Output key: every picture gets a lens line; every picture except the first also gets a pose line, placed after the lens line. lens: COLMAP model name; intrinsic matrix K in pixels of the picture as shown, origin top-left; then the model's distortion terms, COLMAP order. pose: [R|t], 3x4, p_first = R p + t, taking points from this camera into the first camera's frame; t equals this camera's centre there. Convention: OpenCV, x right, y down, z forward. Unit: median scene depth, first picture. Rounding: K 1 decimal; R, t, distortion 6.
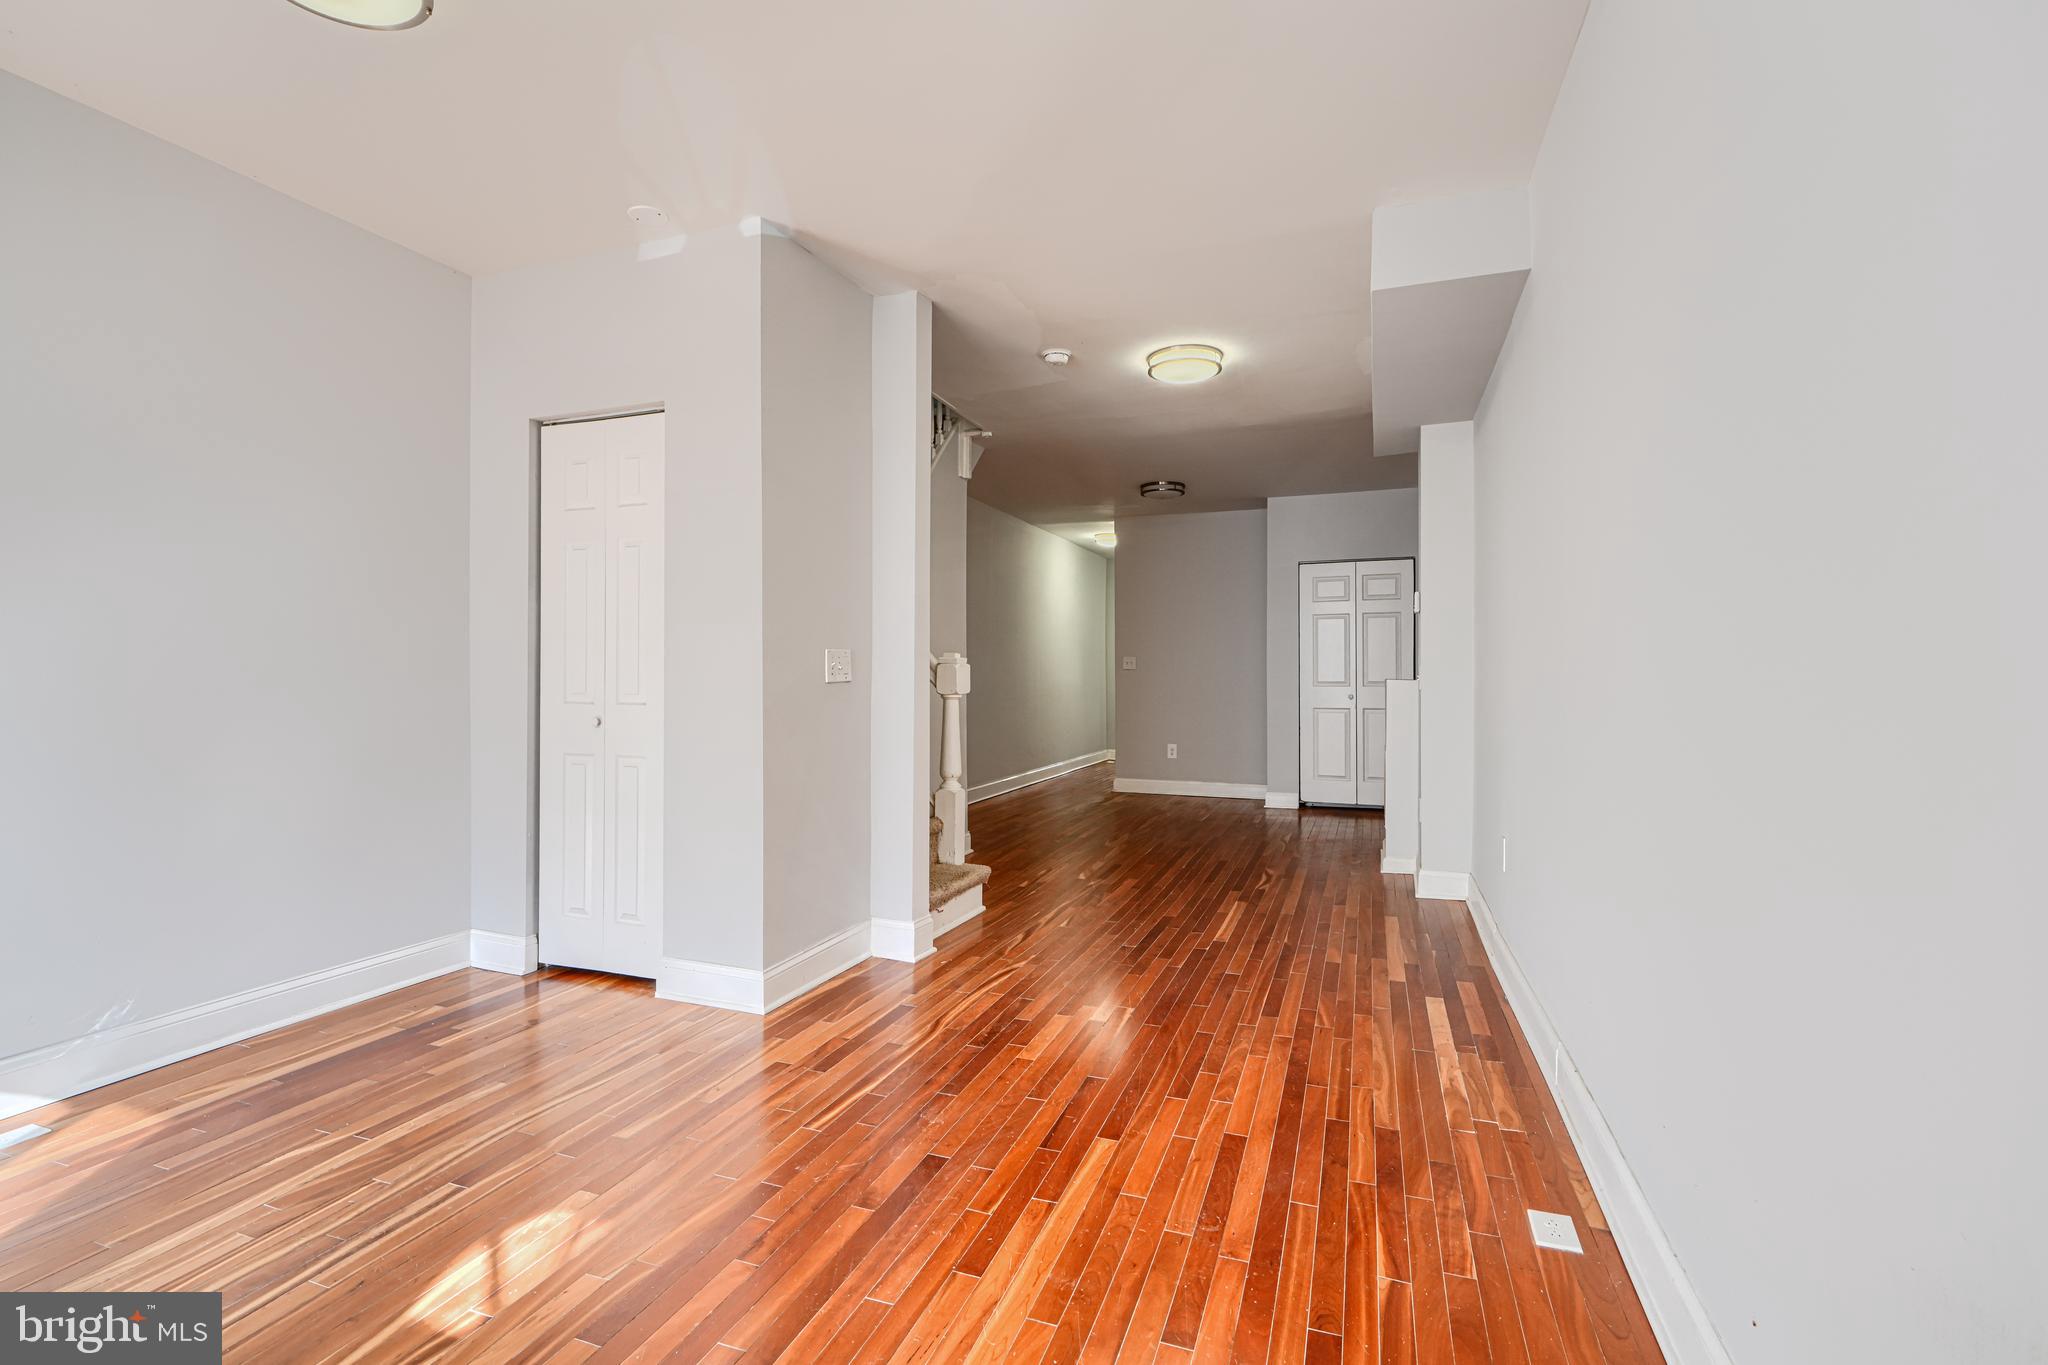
lens RADIAL K [[926.7, 0, 1010.2], [0, 926.7, 672.2], [0, 0, 1]] dist [0.003143, -0.000611]
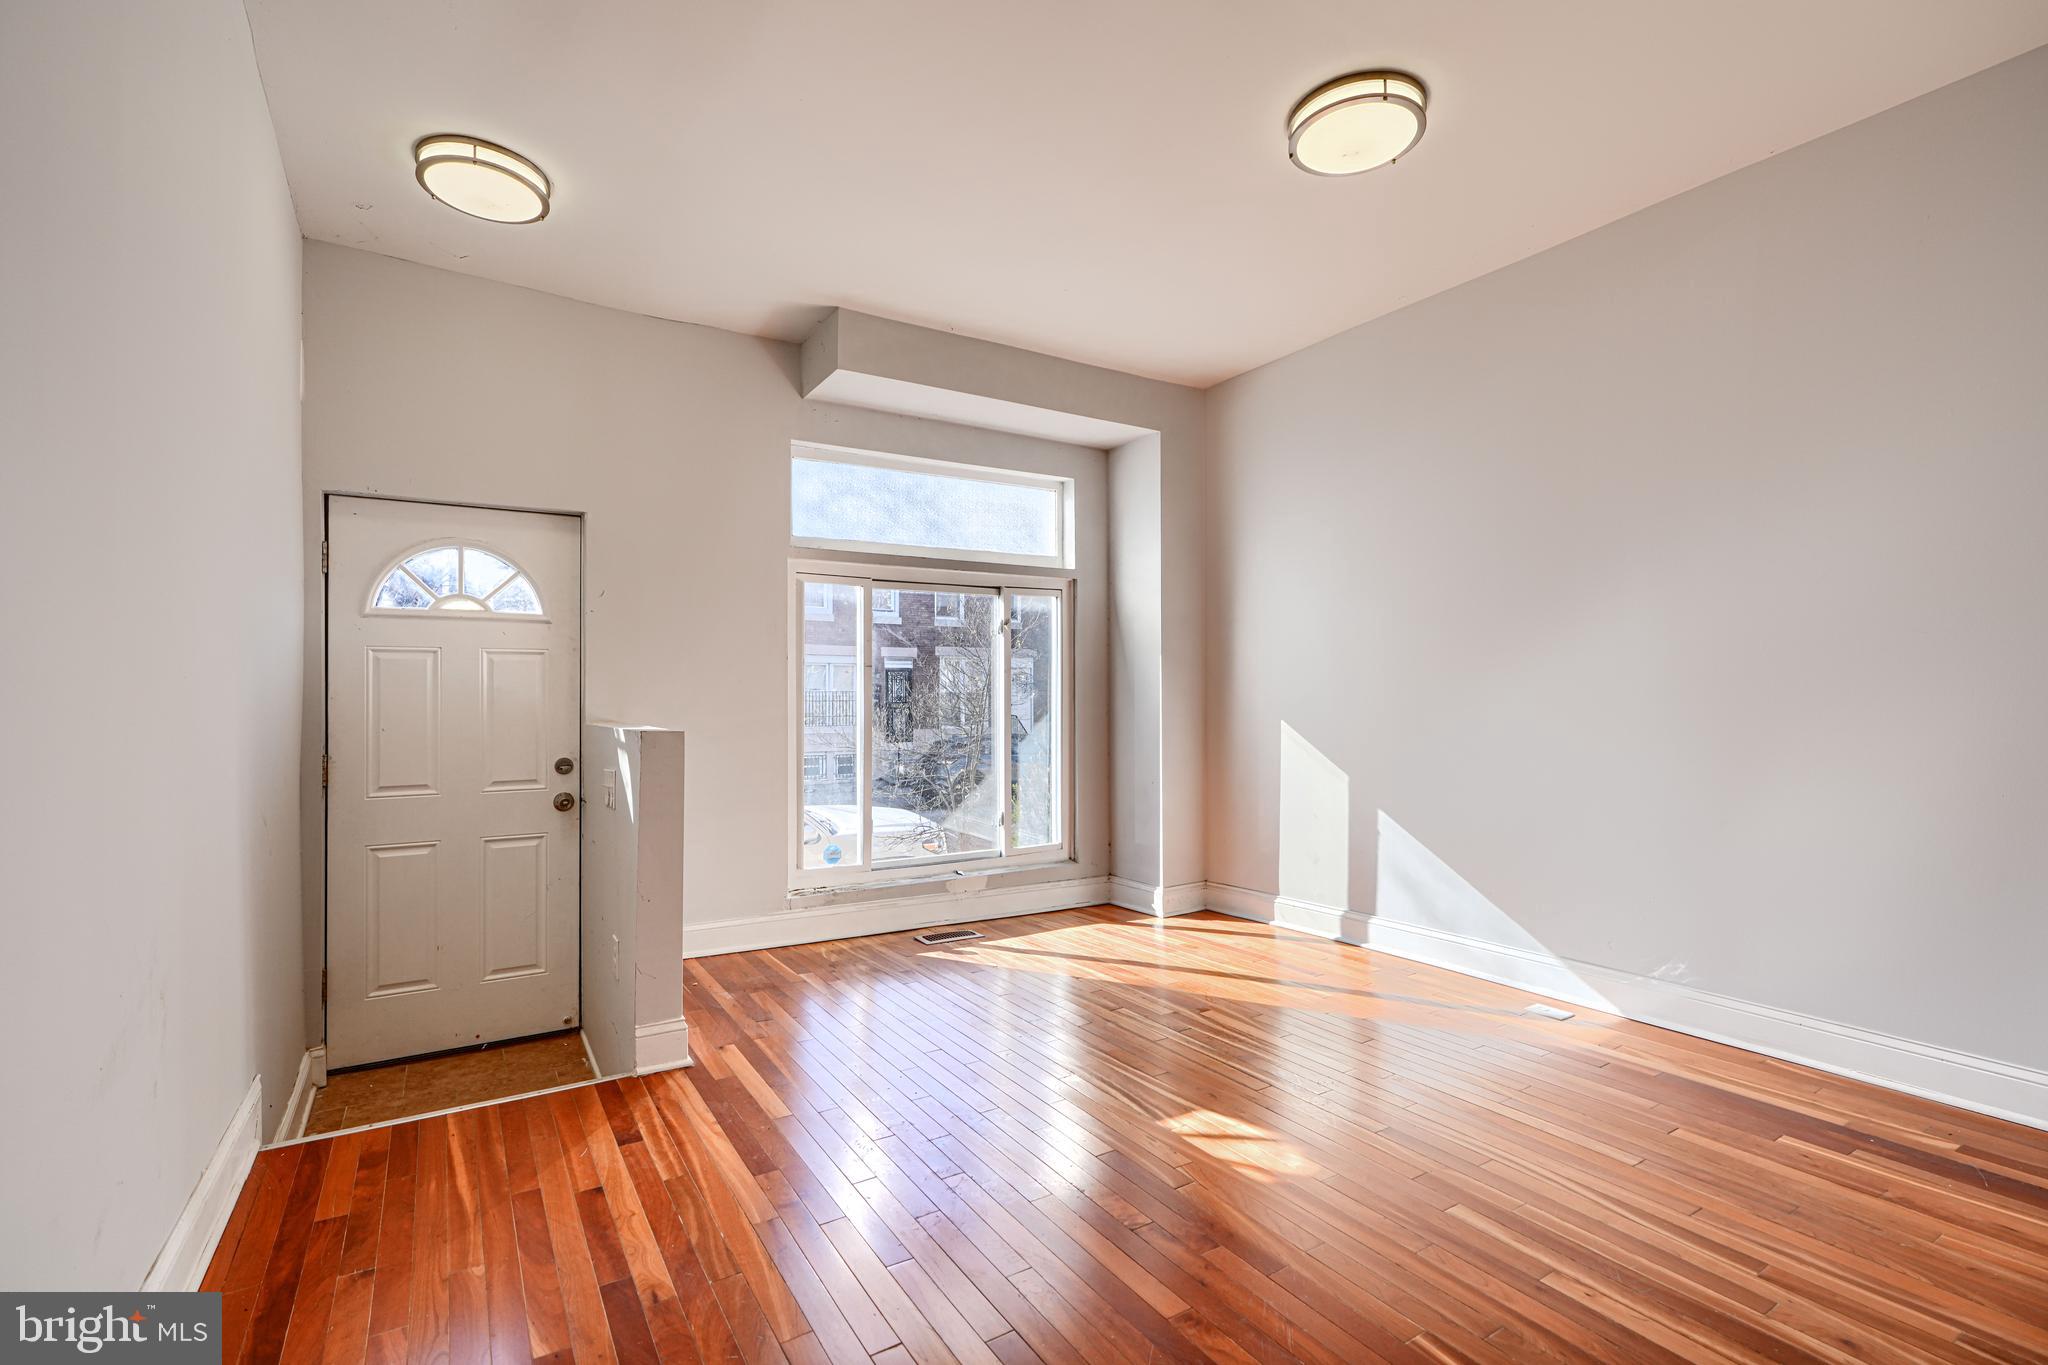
lens RADIAL K [[926.7, 0, 1026.7], [0, 926.7, 685.1], [0, 0, 1]] dist [0.003143, -0.000611]
pose [[-0.596373, -0.005421, -0.802689, 0.324776], [0.005772, 0.999922, -0.011042, 0.016193], [0.802687, -0.011218, -0.596295, 0.774629]]
